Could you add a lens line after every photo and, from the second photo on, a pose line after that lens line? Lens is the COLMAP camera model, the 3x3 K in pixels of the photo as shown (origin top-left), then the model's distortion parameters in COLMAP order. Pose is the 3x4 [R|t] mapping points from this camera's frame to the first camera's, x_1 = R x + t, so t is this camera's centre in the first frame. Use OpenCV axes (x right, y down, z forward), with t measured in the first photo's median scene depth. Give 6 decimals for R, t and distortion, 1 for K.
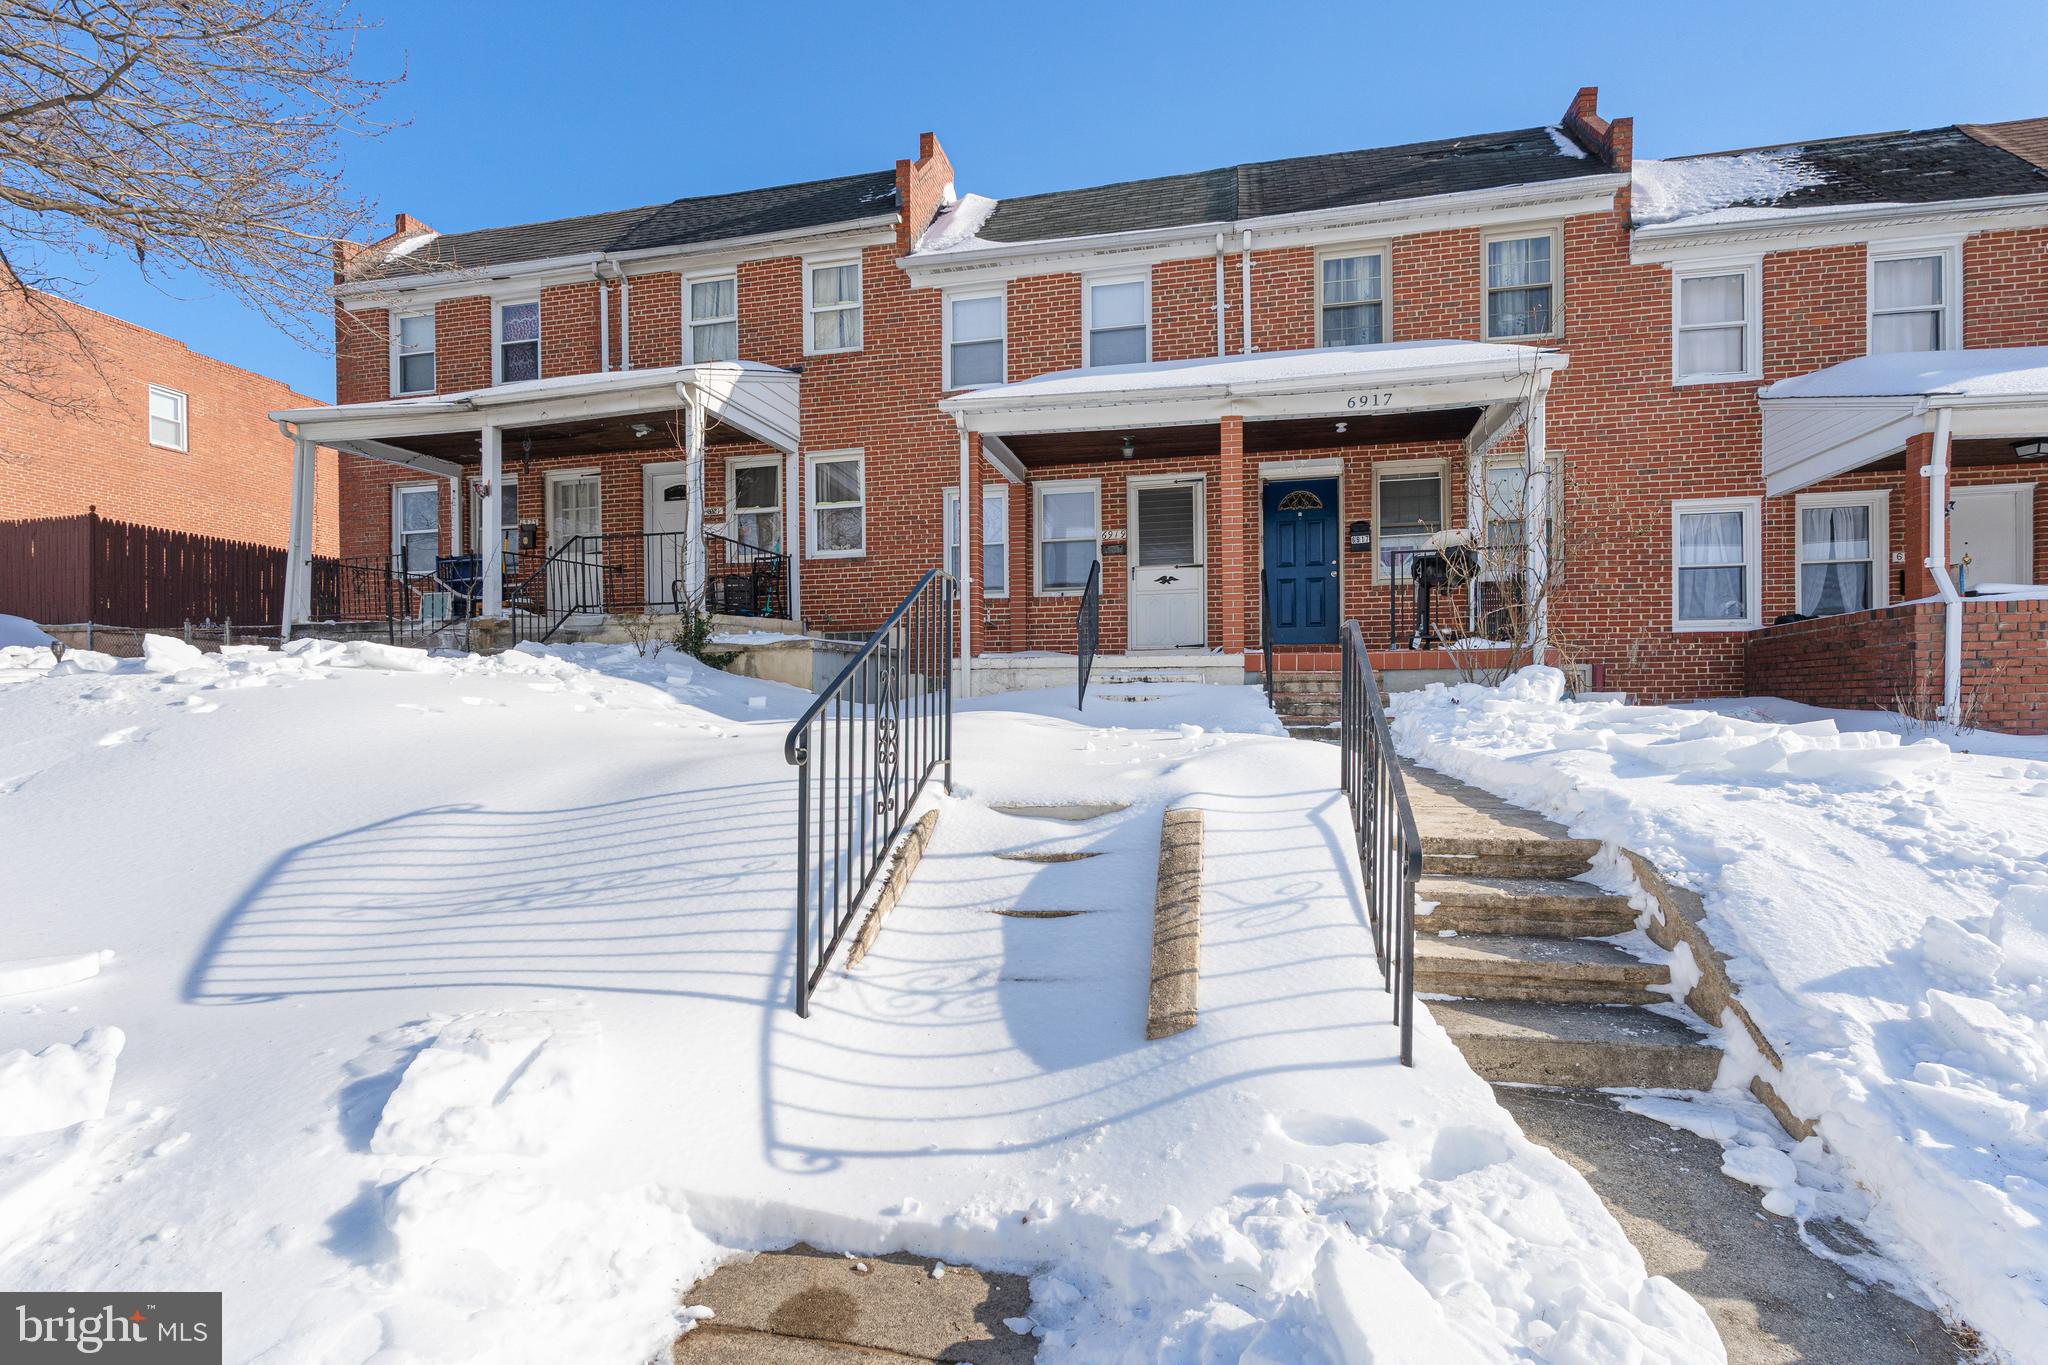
lens RADIAL K [[921.5, 0, 978.5], [0, 921.5, 725.5], [0, 0, 1]] dist [-0.004105, 0.000896]
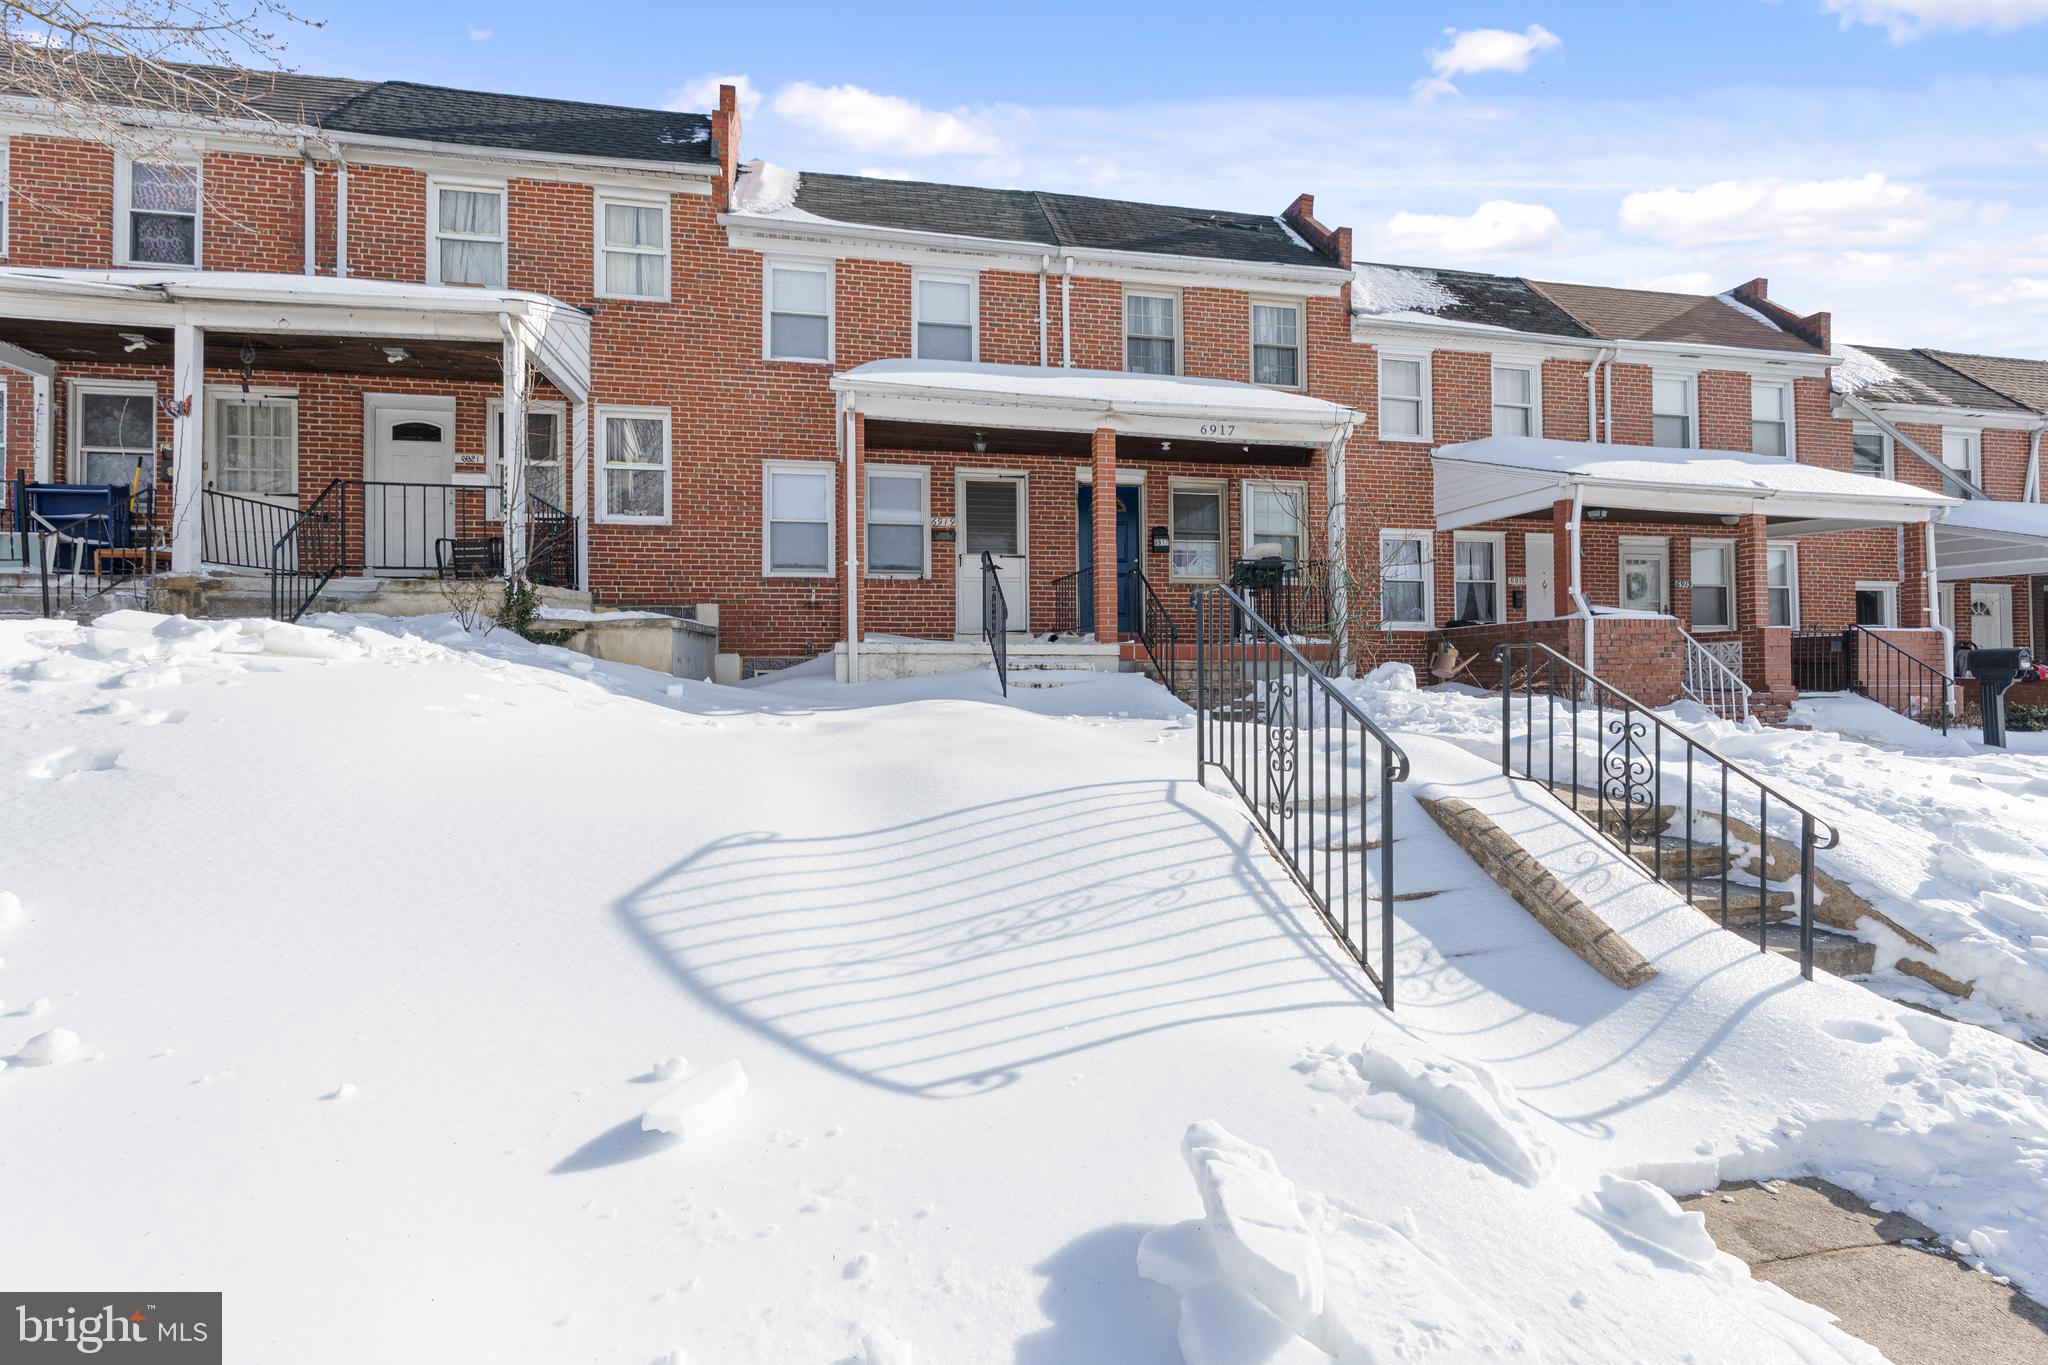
lens RADIAL K [[921.5, 0, 1006.0], [0, 921.5, 670.6], [0, 0, 1]] dist [-0.004105, 0.000896]
pose [[0.914433, 0.005041, 0.404707, -0.228609], [0.006683, 0.999598, -0.027551, -0.013401], [-0.404683, 0.027898, 0.914031, 0.037896]]
